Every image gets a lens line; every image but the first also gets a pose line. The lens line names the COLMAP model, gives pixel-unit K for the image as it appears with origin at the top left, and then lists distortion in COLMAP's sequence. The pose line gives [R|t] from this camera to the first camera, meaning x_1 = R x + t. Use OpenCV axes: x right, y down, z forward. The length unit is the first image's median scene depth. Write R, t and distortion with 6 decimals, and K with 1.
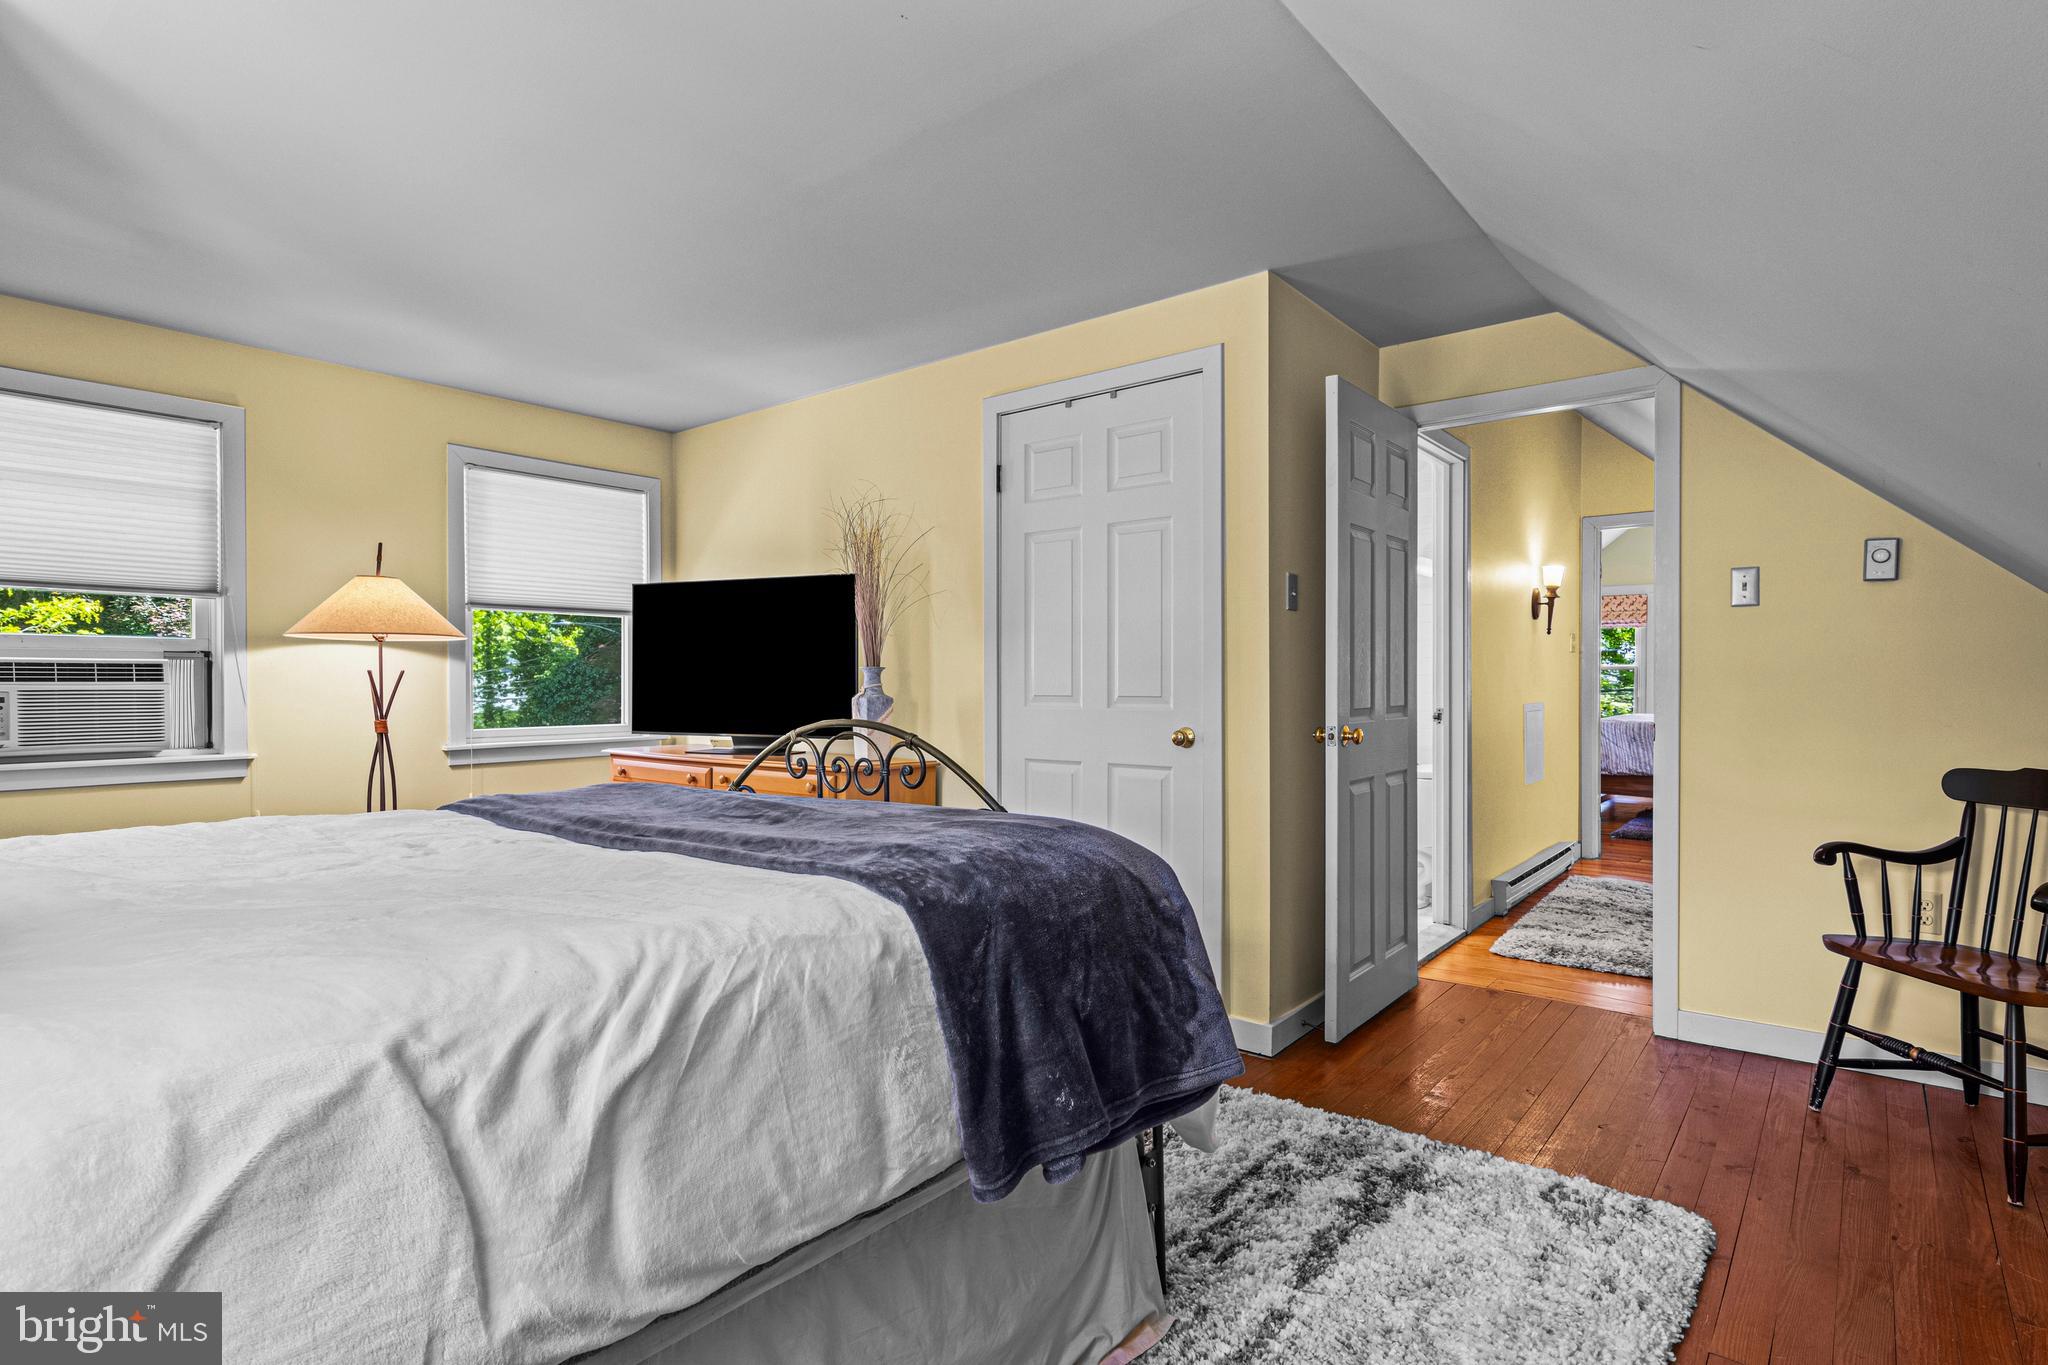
lens RADIAL K [[1047.8, 0, 1019.1], [0, 1047.8, 677.6], [0, 0, 1]] dist [0.010965, -0.003041]
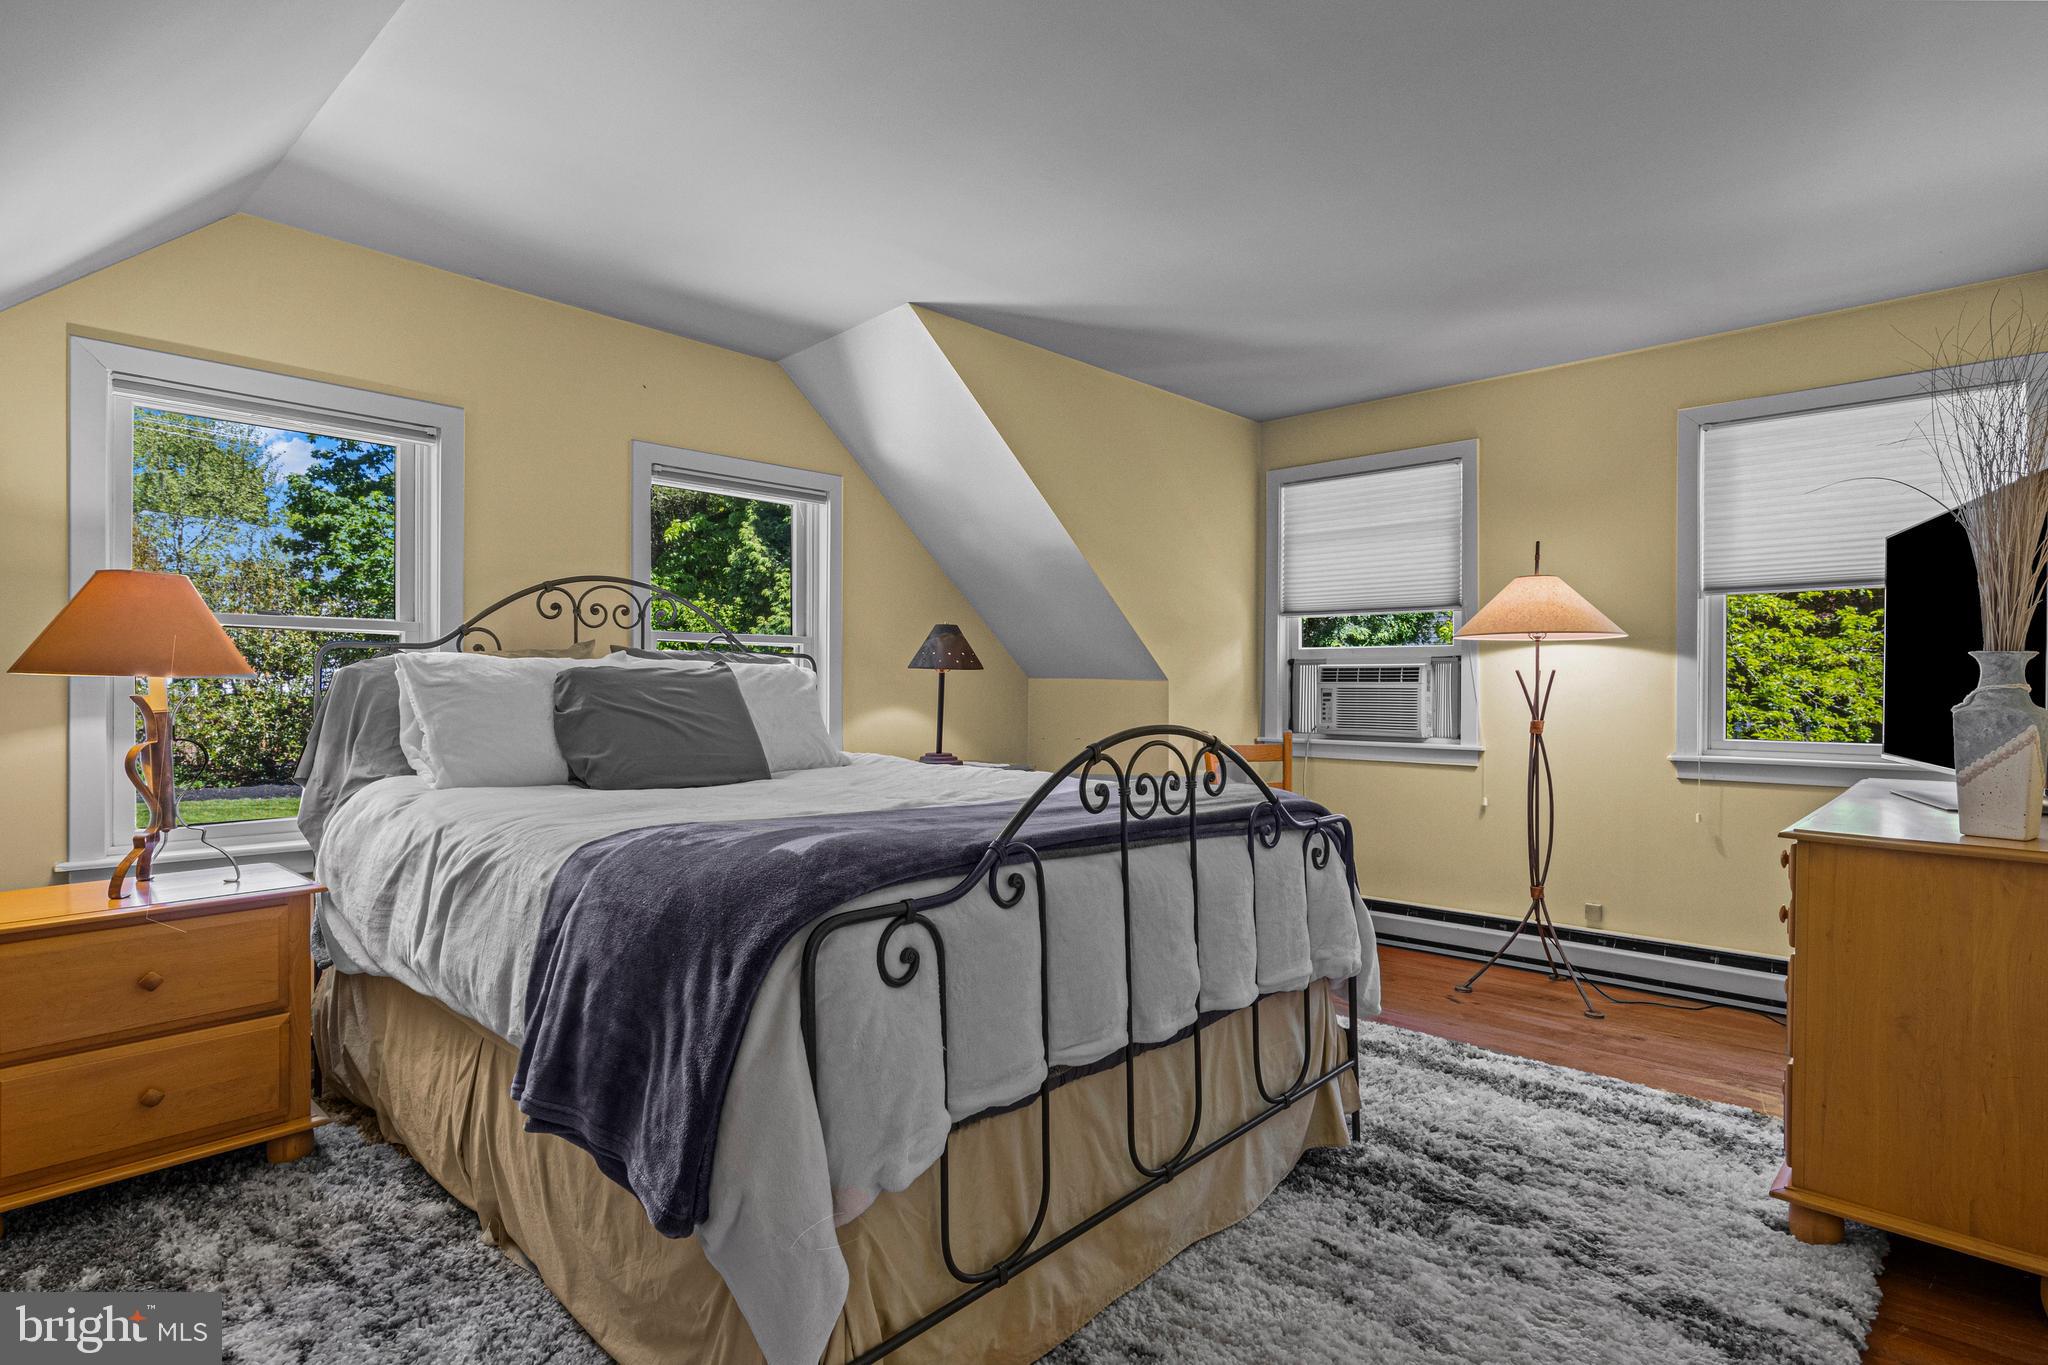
lens RADIAL K [[1047.8, 0, 1019.4], [0, 1047.8, 691.4], [0, 0, 1]] dist [0.010965, -0.003041]
pose [[-0.065671, 0.002821, -0.997837, 0.418877], [-0.001786, 0.999994, 0.002945, 0.011610], [0.997840, 0.001976, -0.065666, 0.592202]]
